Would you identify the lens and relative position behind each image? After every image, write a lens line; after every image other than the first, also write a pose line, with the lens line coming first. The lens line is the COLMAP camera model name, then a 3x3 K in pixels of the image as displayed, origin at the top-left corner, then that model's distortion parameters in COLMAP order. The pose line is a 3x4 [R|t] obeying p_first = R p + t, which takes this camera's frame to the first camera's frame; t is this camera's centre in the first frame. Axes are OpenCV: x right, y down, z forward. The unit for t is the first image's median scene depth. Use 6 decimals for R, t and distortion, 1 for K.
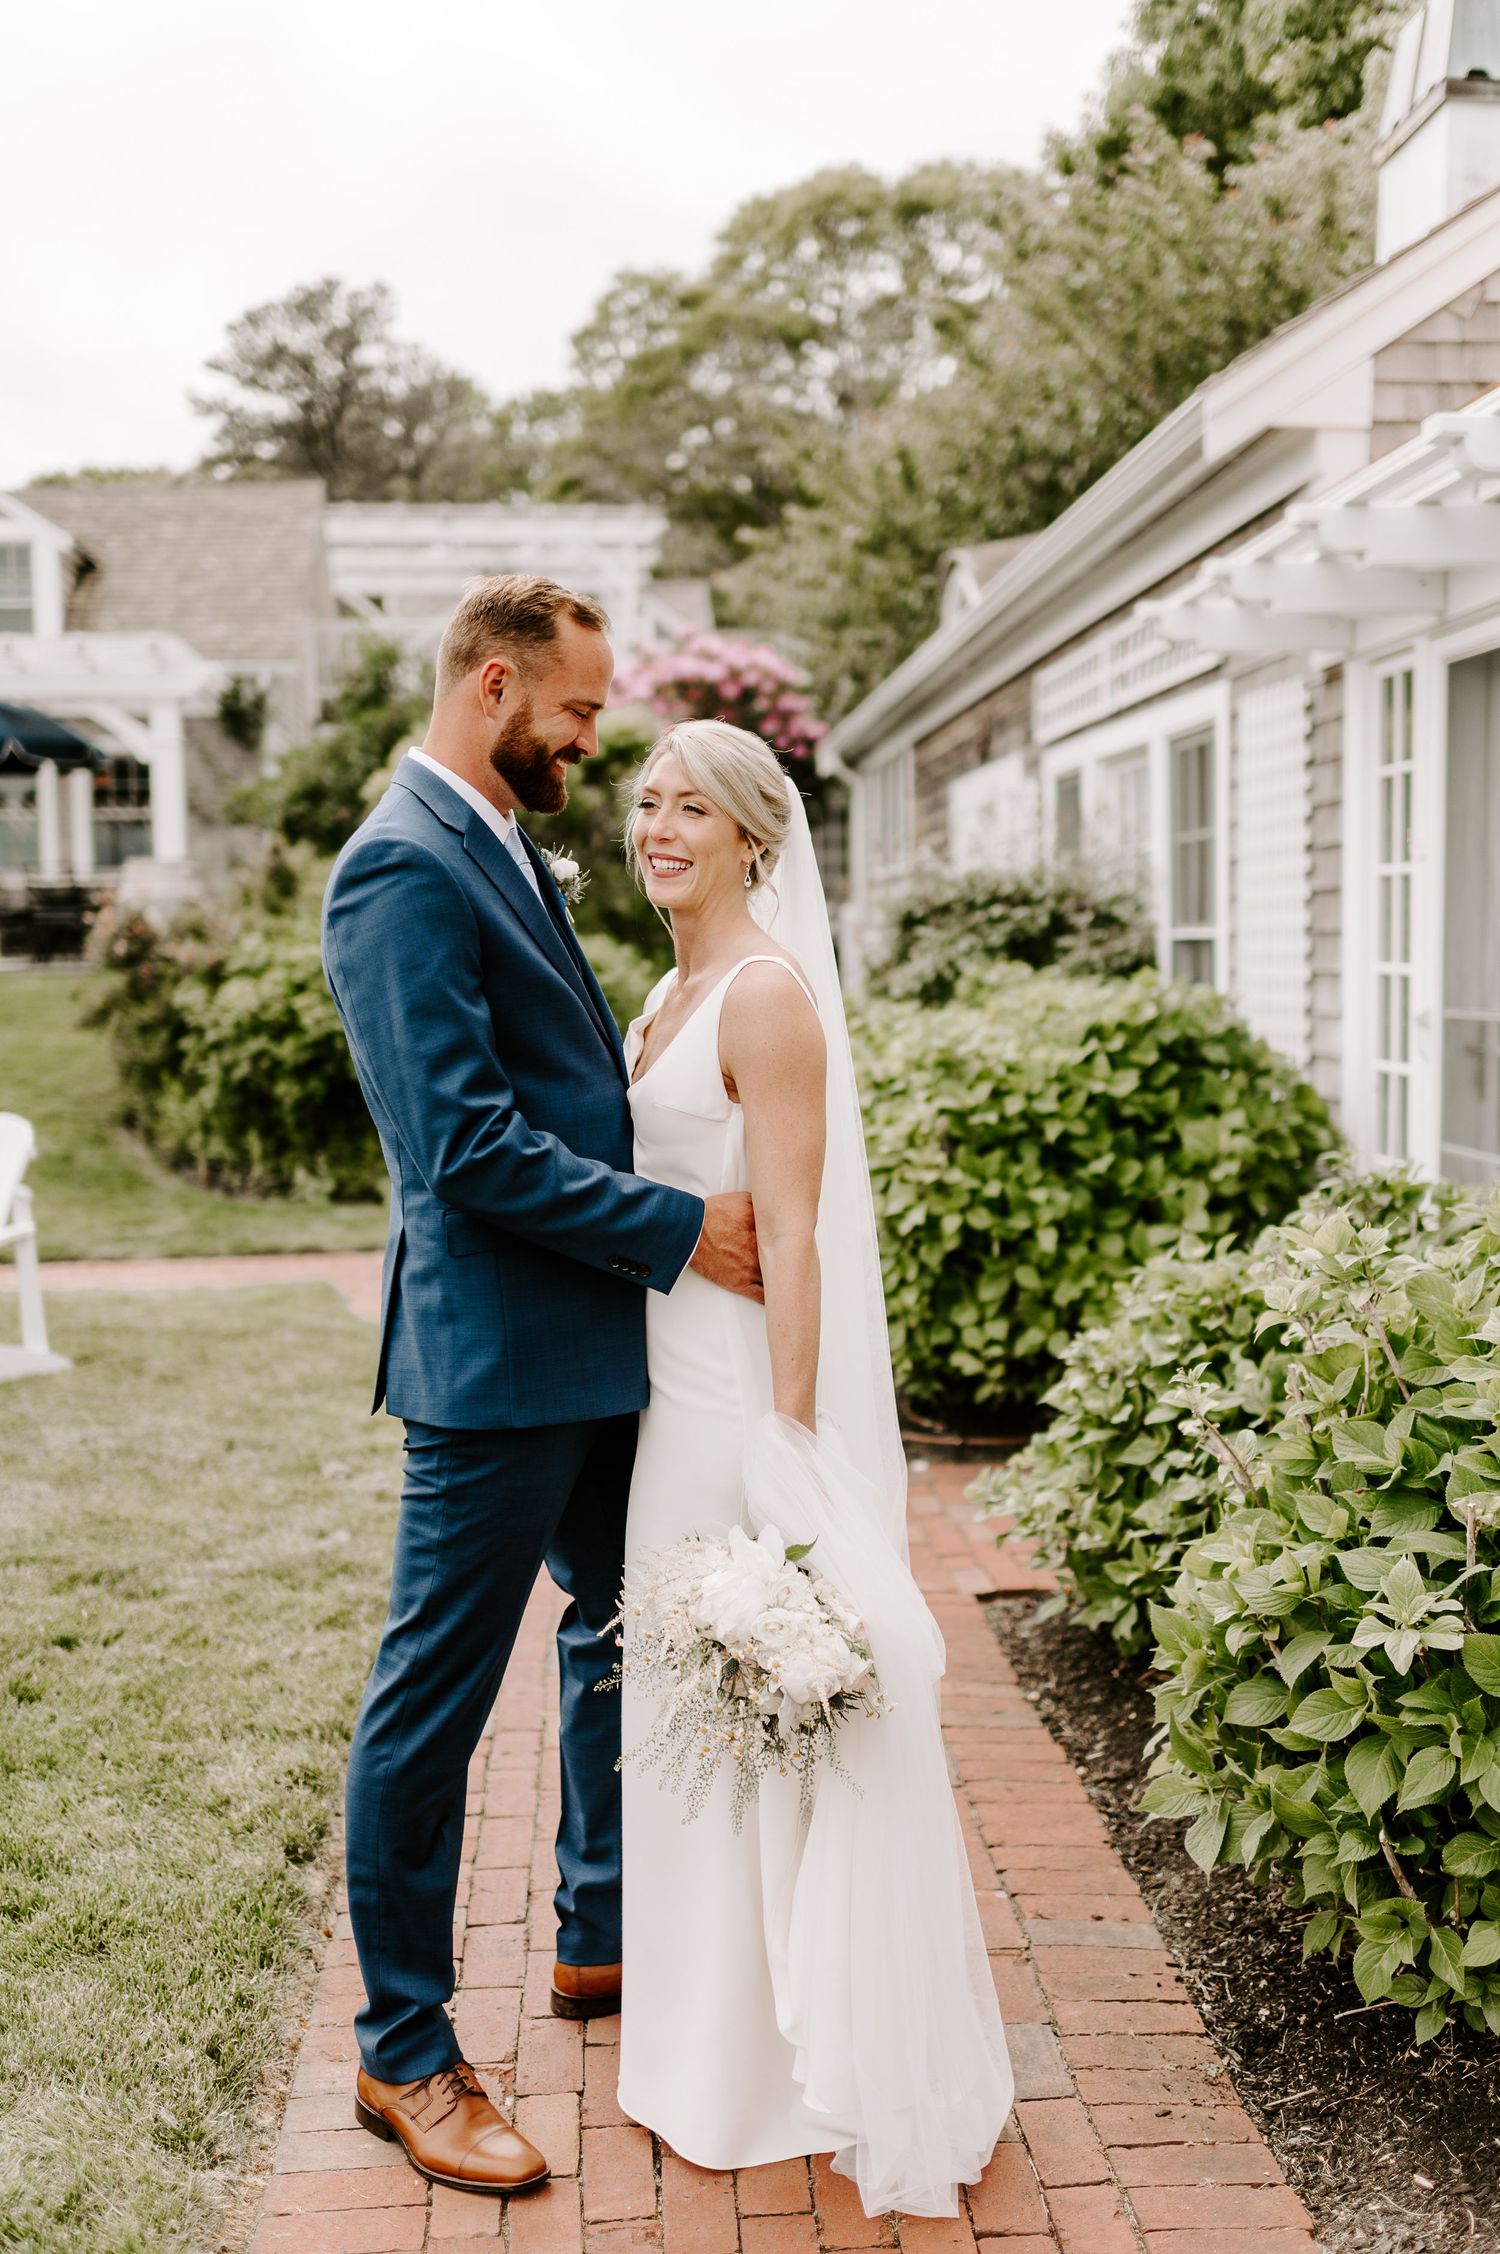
lens RADIAL K [[2277.3, 0, 742.3], [0, 2277.3, 1137.4], [0, 0, 1]] dist [0.014782, -0.013539]
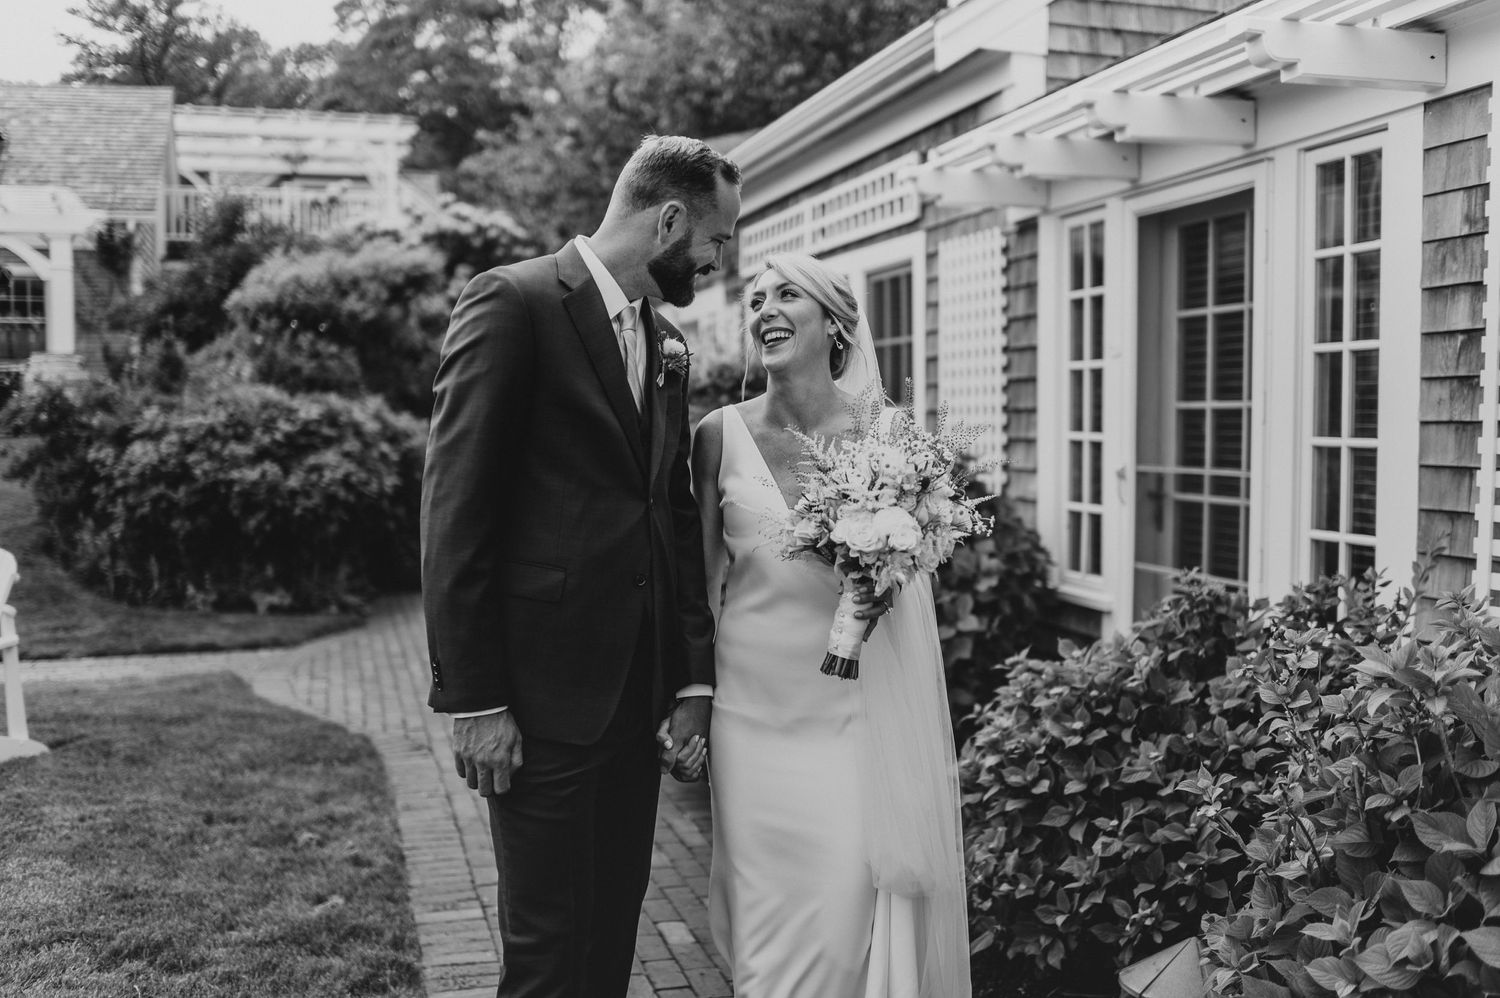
lens RADIAL K [[1524.0, 0, 750.0], [0, 1524.0, 499.0], [0, 0, 1]] dist [-0.104269, 0.131056]
pose [[0.978113, 0.000552, 0.208073, -0.096555], [0.006926, 0.999356, -0.035209, -0.004554], [-0.207958, 0.035880, 0.977479, 0.132522]]
